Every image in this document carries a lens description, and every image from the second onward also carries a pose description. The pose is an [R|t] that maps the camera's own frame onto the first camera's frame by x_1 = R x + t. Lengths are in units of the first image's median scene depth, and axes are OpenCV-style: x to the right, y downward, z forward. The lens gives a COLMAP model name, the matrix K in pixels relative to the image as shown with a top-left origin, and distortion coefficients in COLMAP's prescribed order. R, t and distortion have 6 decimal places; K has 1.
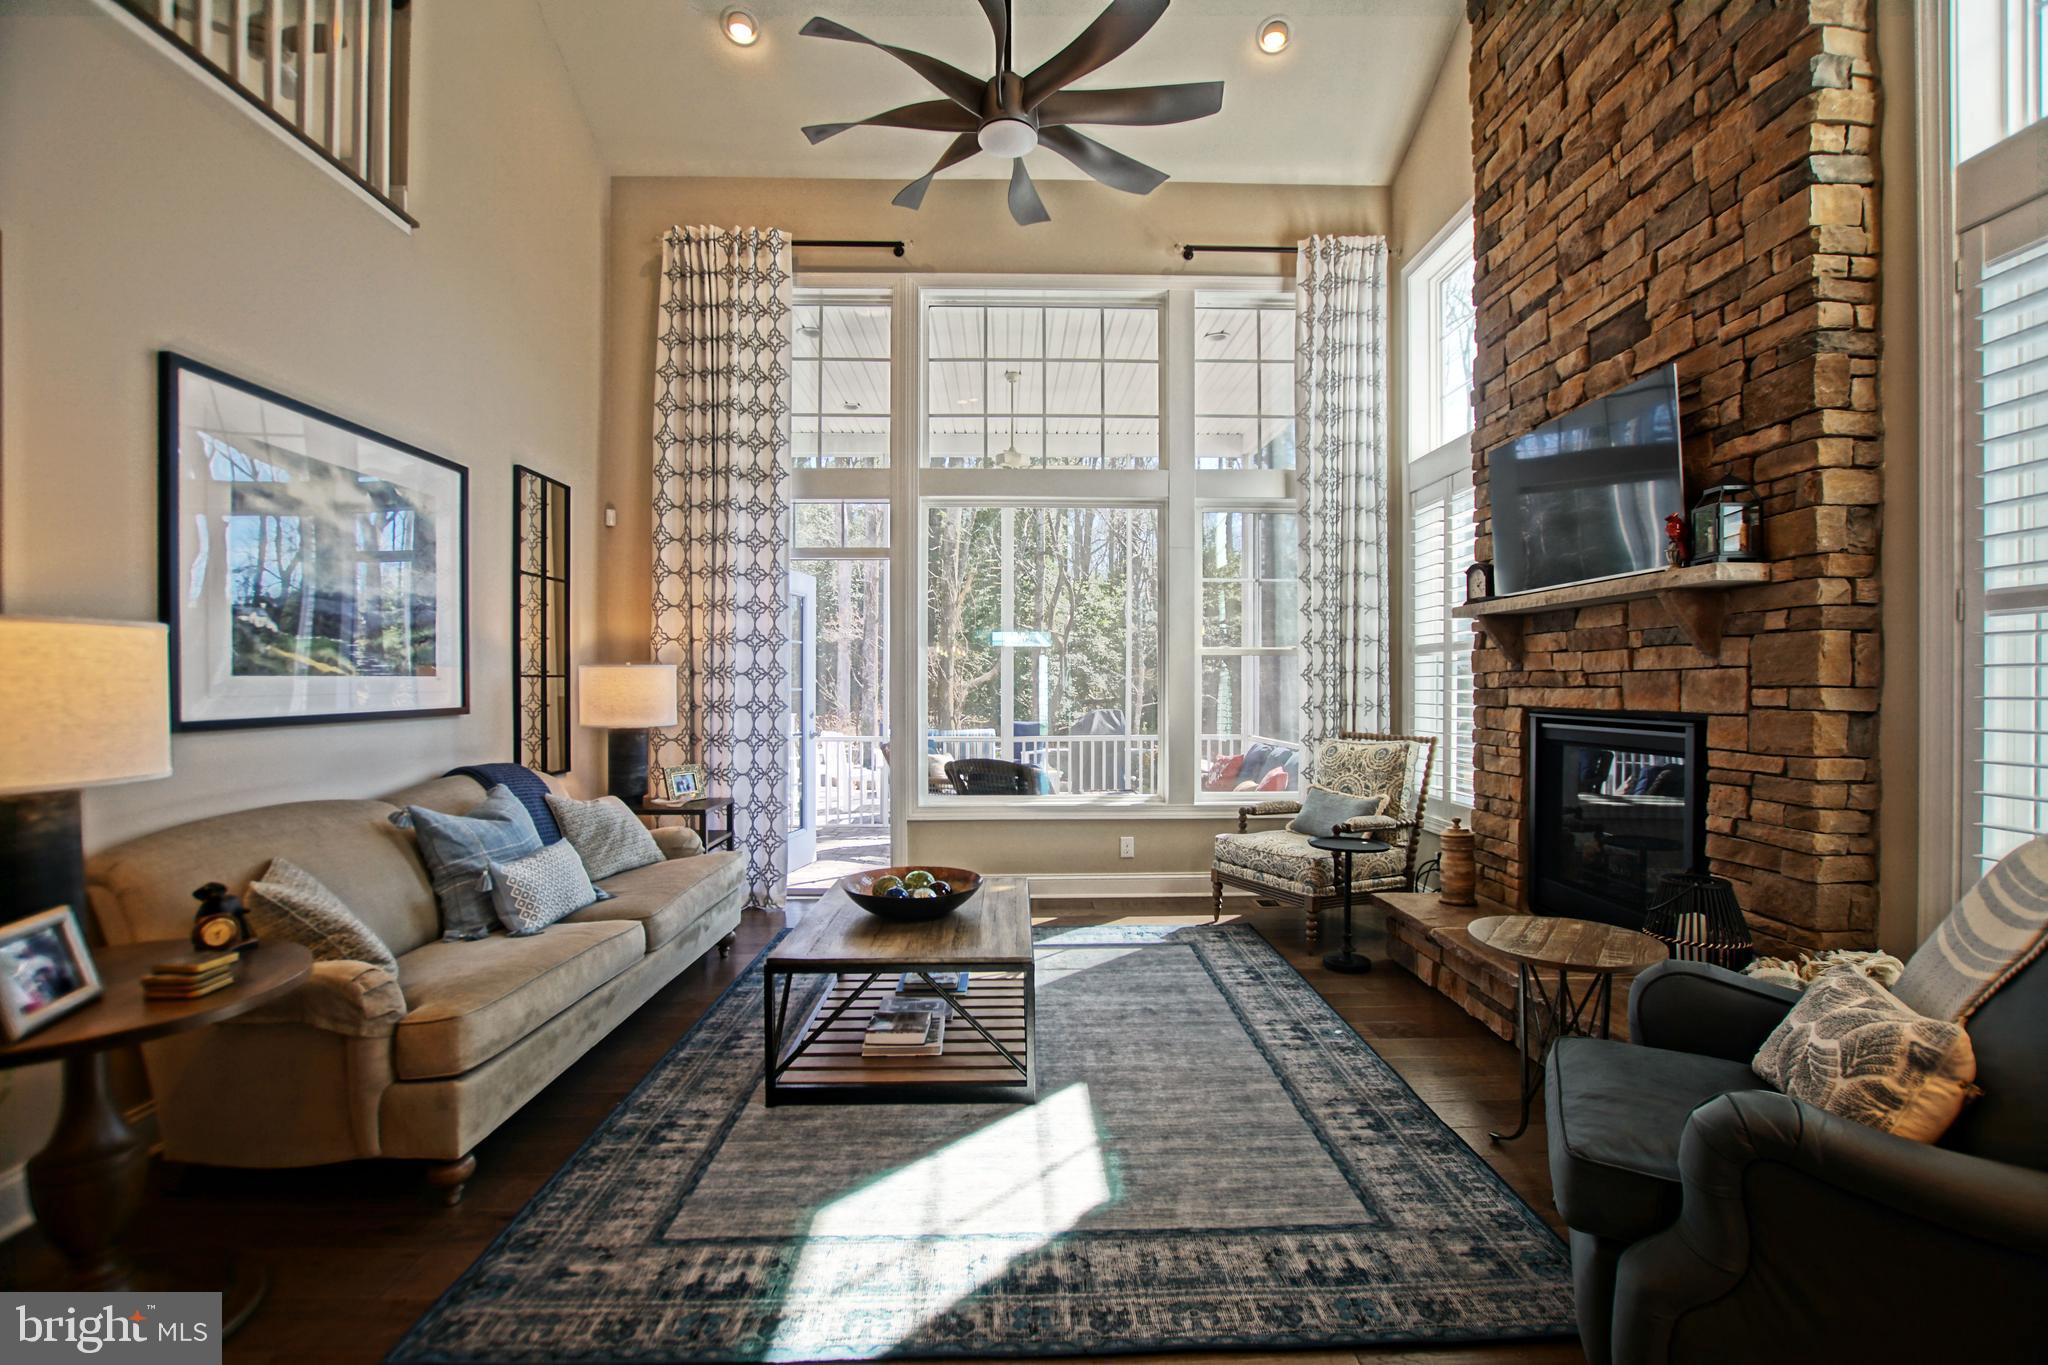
lens RADIAL K [[899.7, 0, 1034.9], [0, 899.7, 687.6], [0, 0, 1]] dist [-0.030259, 0.002728]
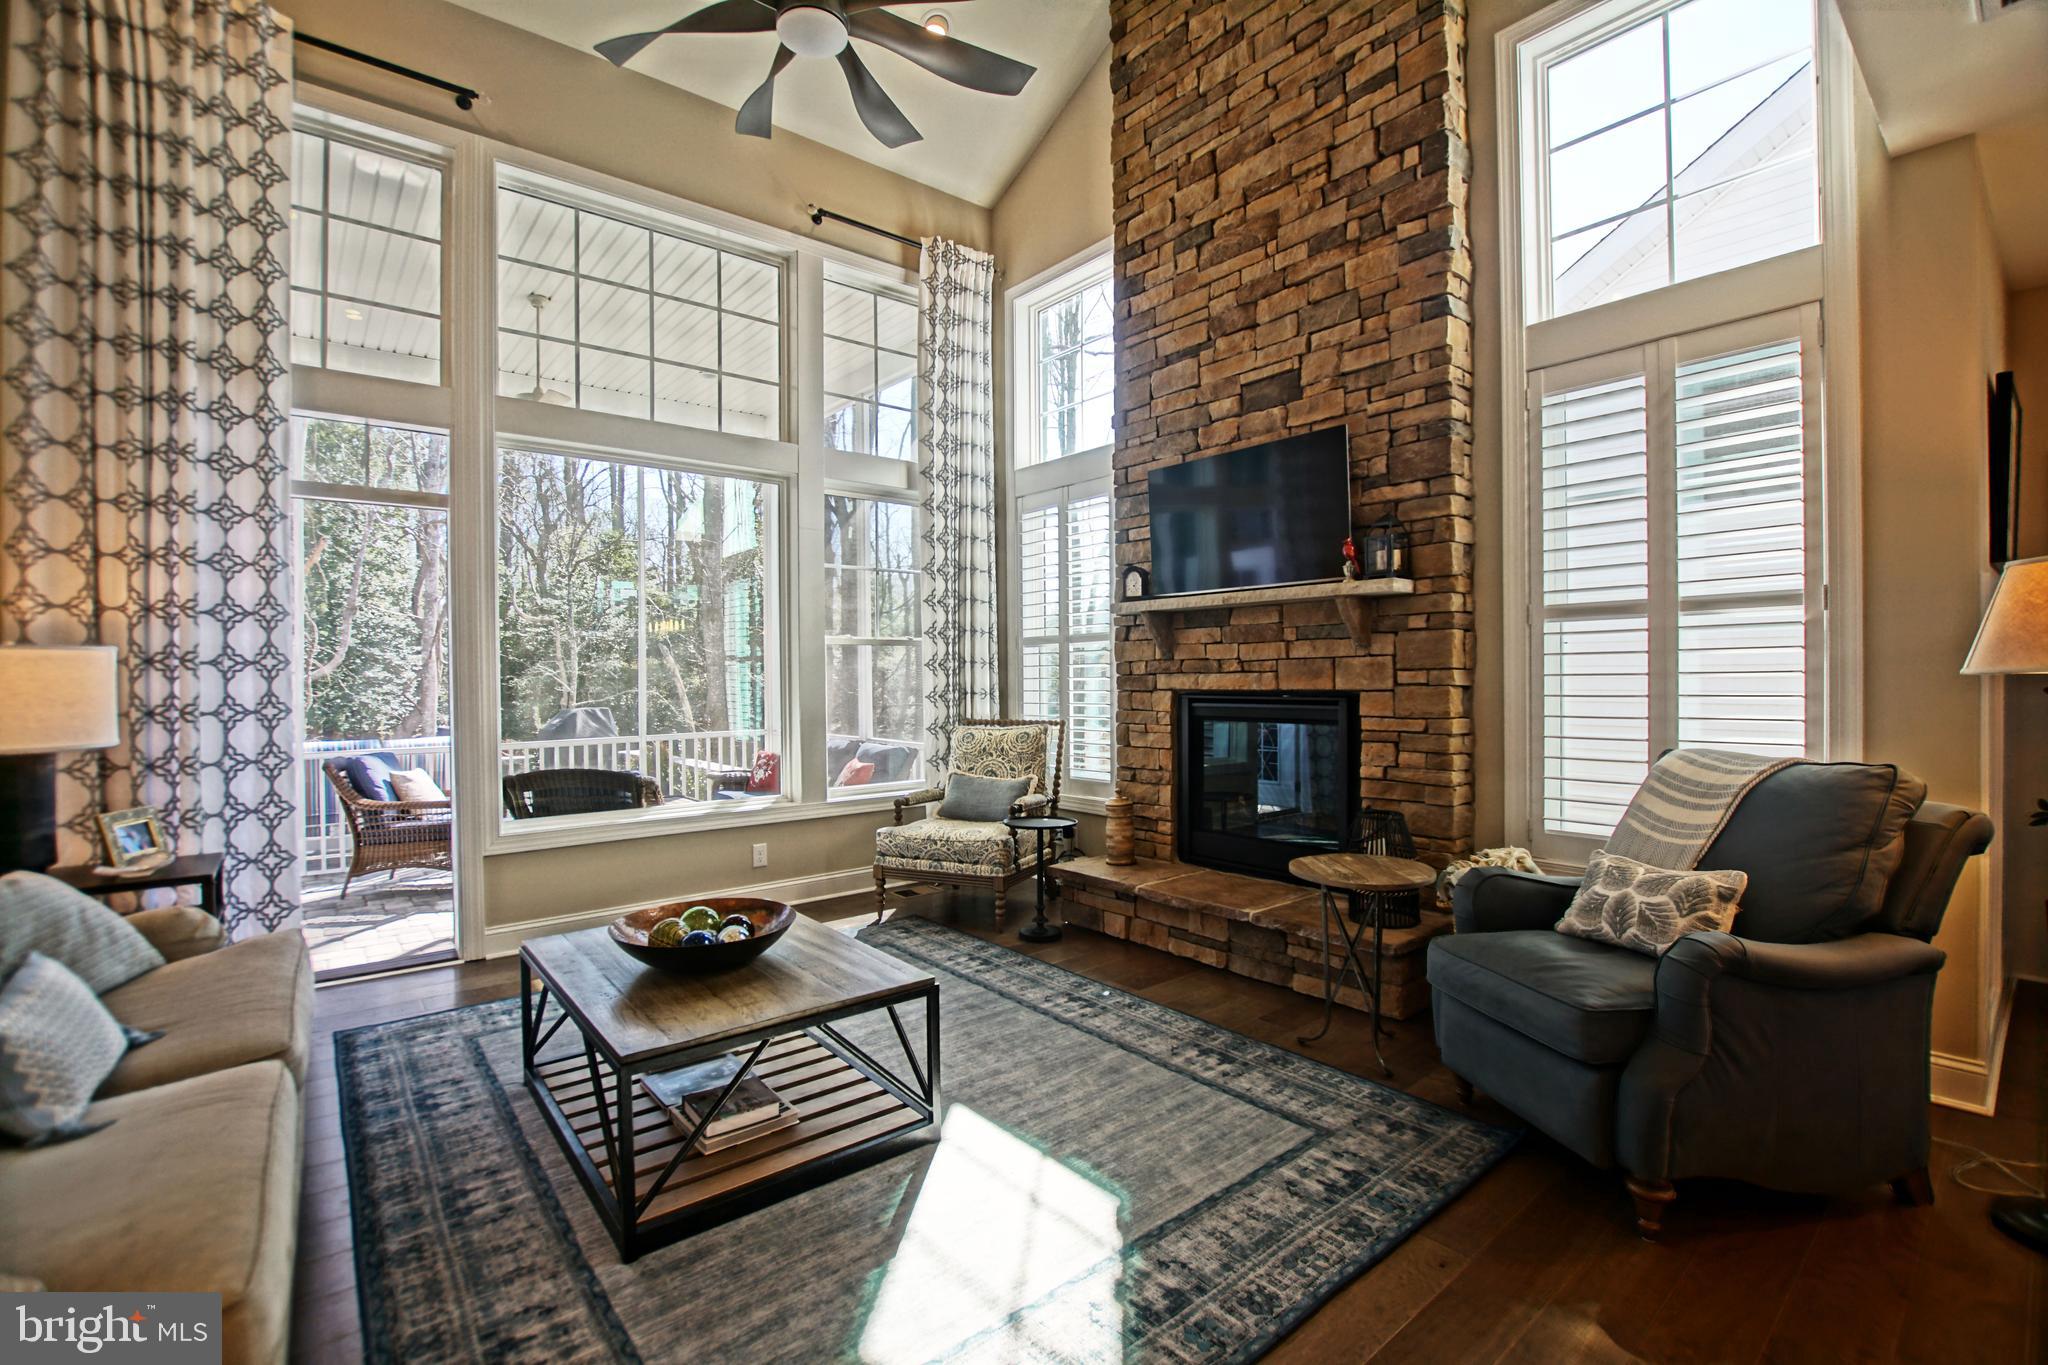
lens RADIAL K [[899.7, 0, 1031.3], [0, 899.7, 684.7], [0, 0, 1]] dist [-0.030259, 0.002728]
pose [[0.787921, -0.012786, 0.615644, -0.352613], [0.011510, 0.999916, 0.006036, 0.005232], [-0.615669, 0.002330, 0.788002, 0.180522]]
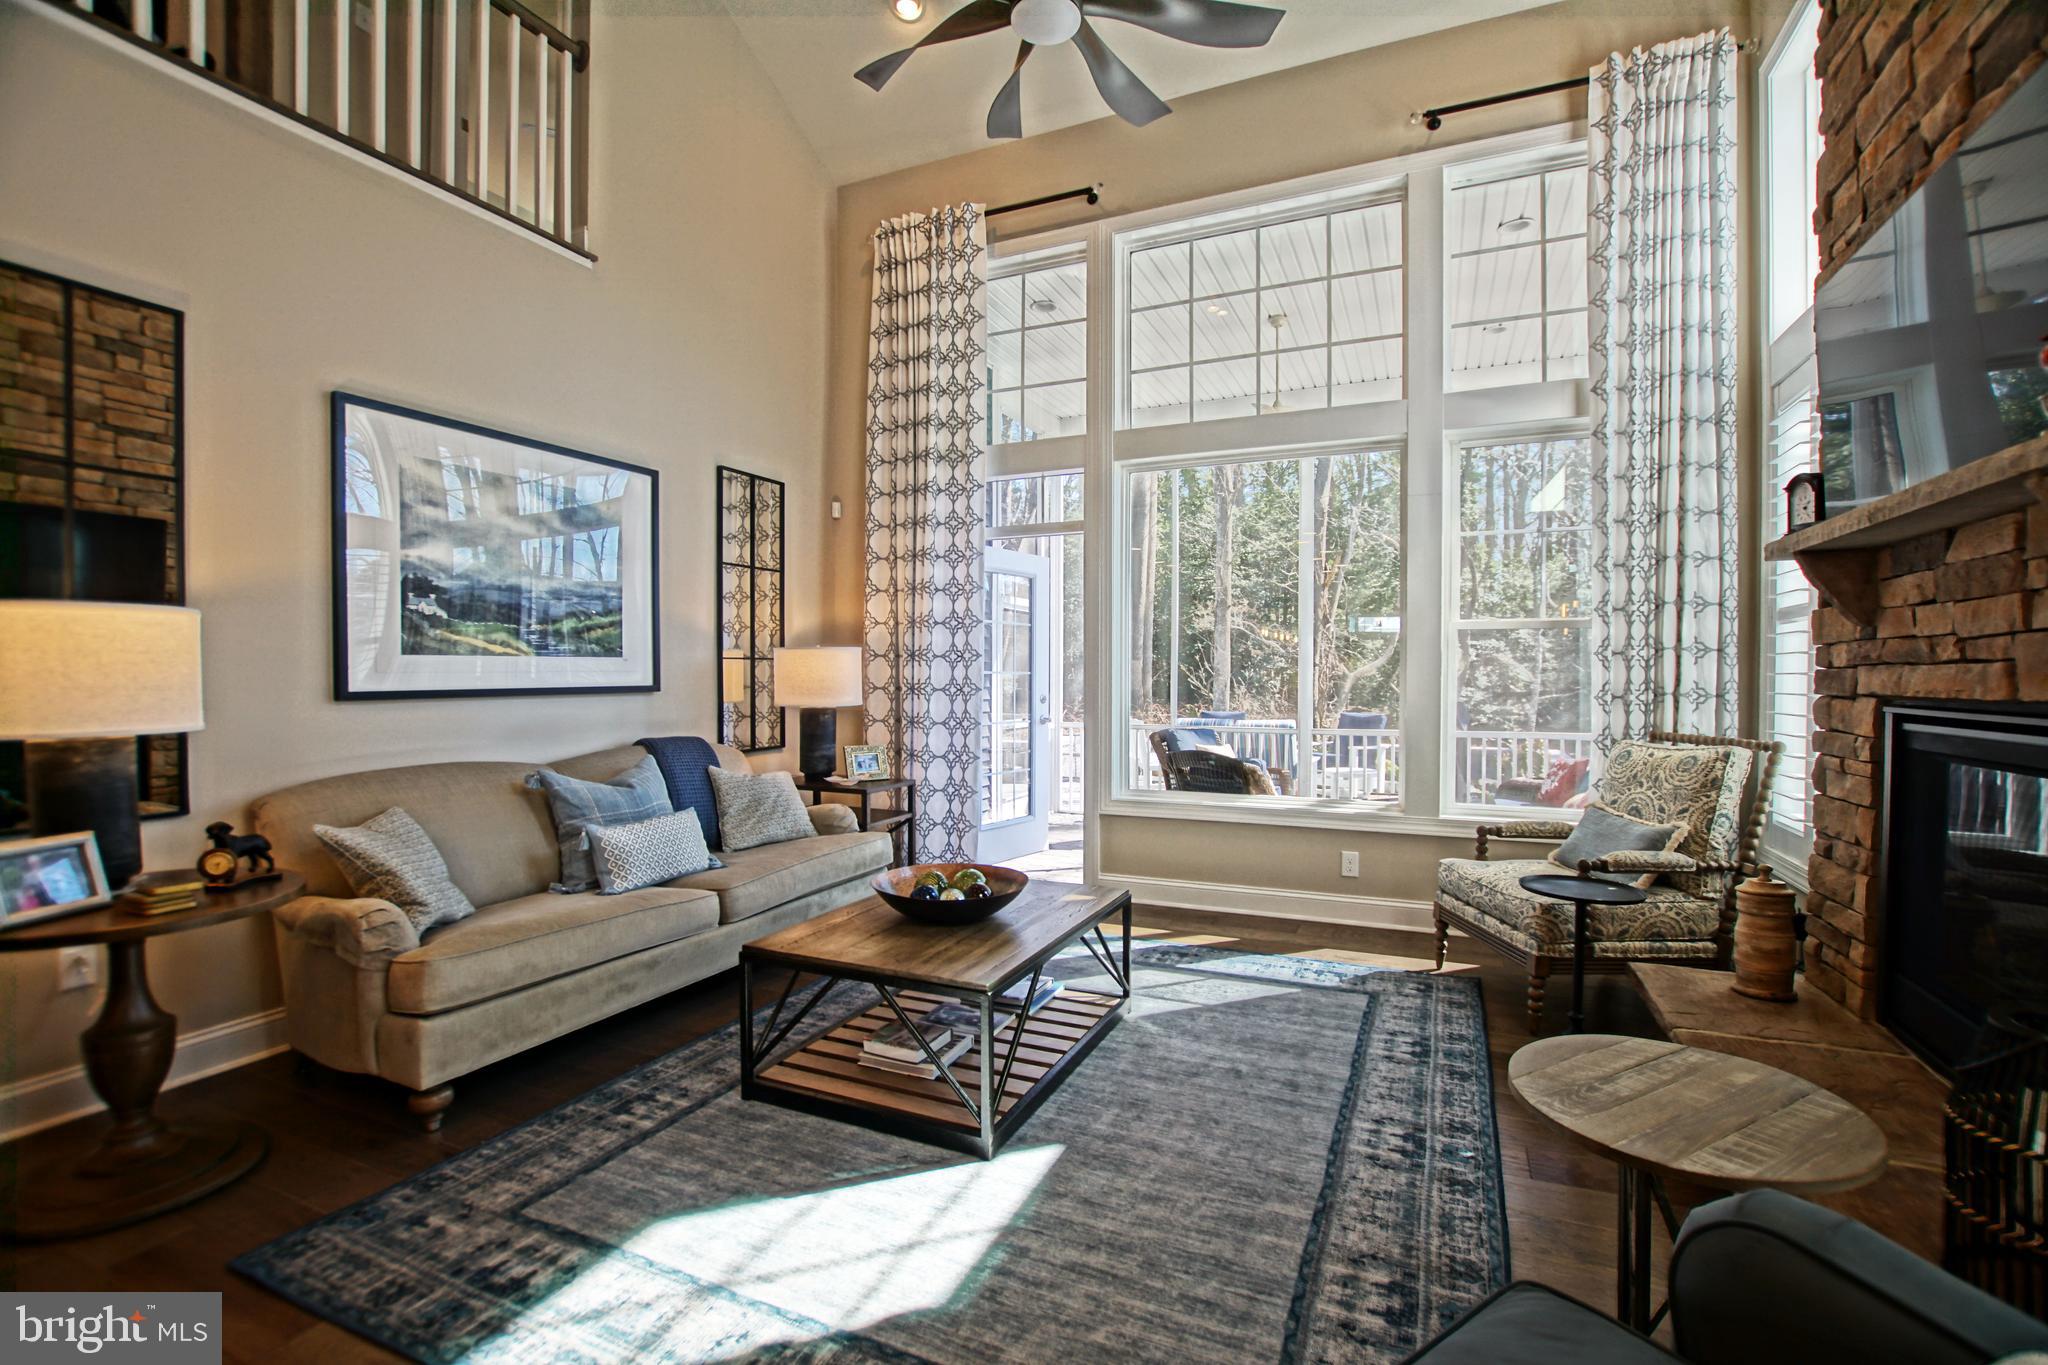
lens RADIAL K [[899.7, 0, 1037.2], [0, 899.7, 687.4], [0, 0, 1]] dist [-0.030259, 0.002728]
pose [[0.901269, 0.007813, -0.433189, 0.296757], [-0.003160, 0.999929, 0.011460, 0.010554], [0.433248, -0.008959, 0.901230, 0.203892]]
